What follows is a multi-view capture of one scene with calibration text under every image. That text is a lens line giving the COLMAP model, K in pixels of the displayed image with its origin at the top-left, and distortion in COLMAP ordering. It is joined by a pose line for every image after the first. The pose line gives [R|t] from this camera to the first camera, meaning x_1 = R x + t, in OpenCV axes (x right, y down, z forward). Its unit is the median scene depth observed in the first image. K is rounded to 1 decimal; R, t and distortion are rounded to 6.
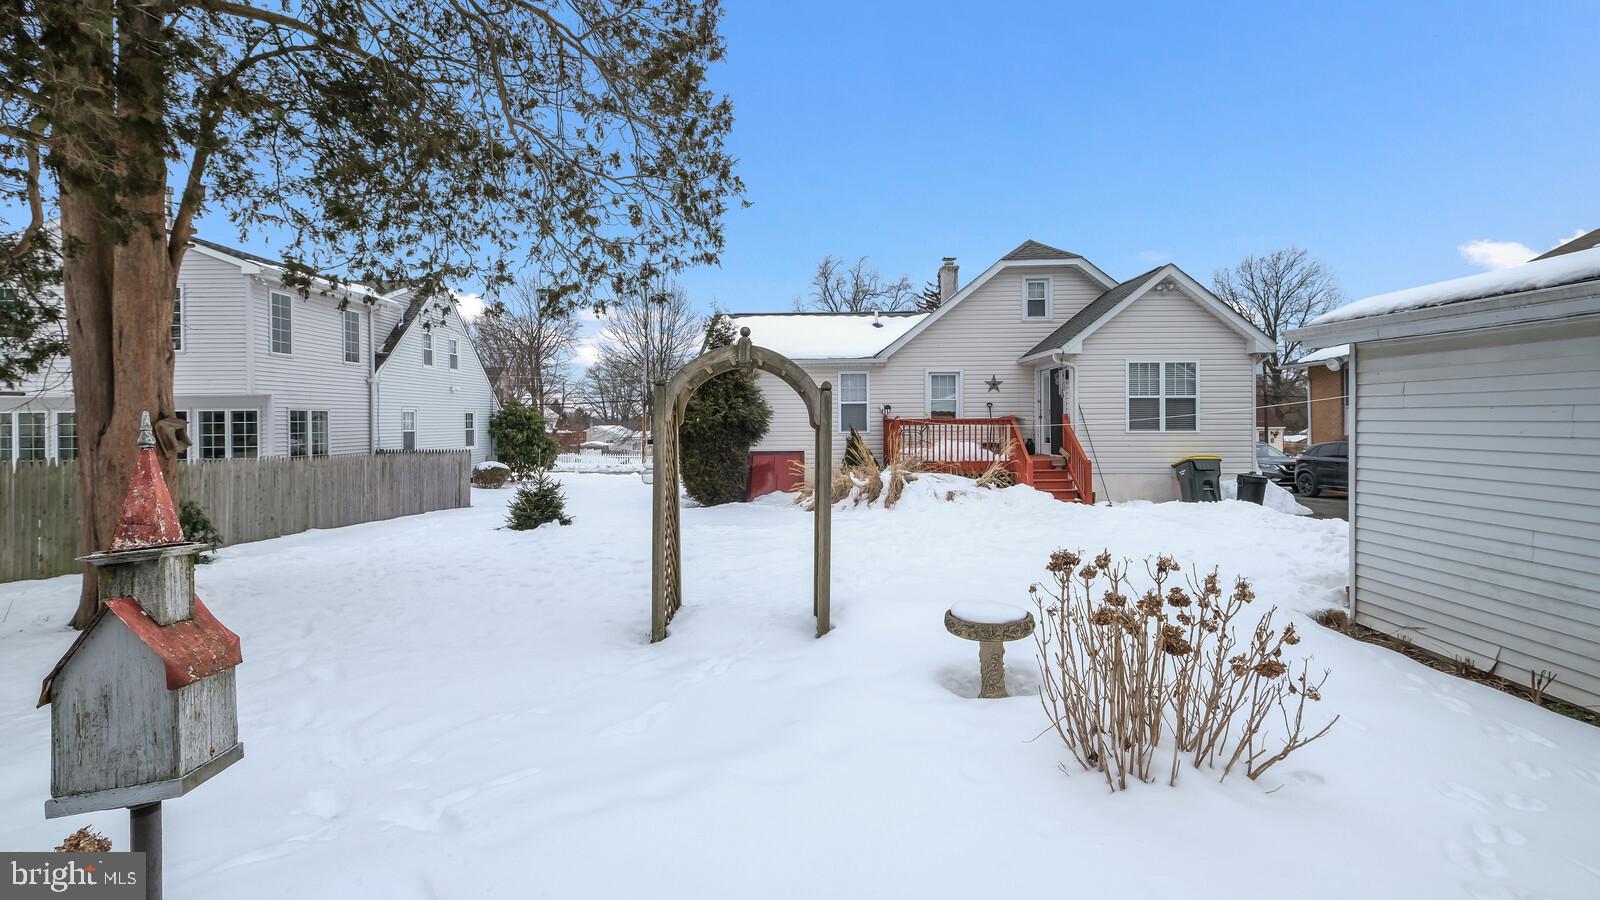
lens RADIAL K [[716.4, 0, 837.5], [0, 716.4, 432.9], [0, 0, 1]] dist [-0.007747, 0.002562]
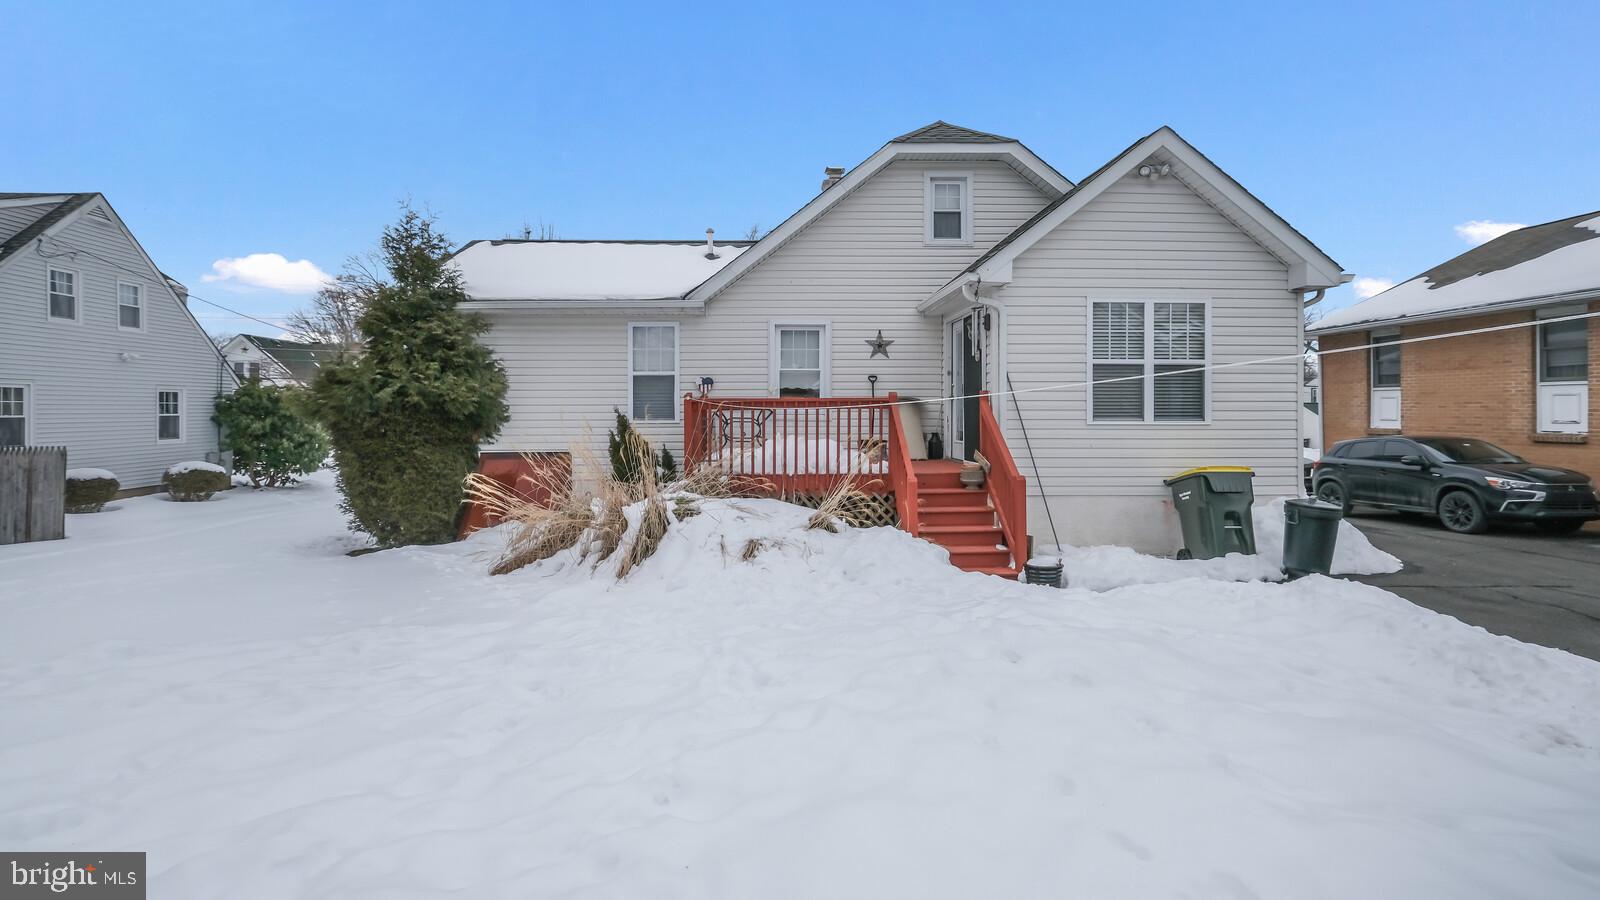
lens RADIAL K [[716.4, 0, 861.1], [0, 716.4, 419.0], [0, 0, 1]] dist [-0.007747, 0.002562]
pose [[0.996182, 0.003857, 0.087213, 0.158555], [-0.003400, 0.999980, -0.005382, -0.000648], [-0.087232, 0.005065, 0.996175, 0.408302]]
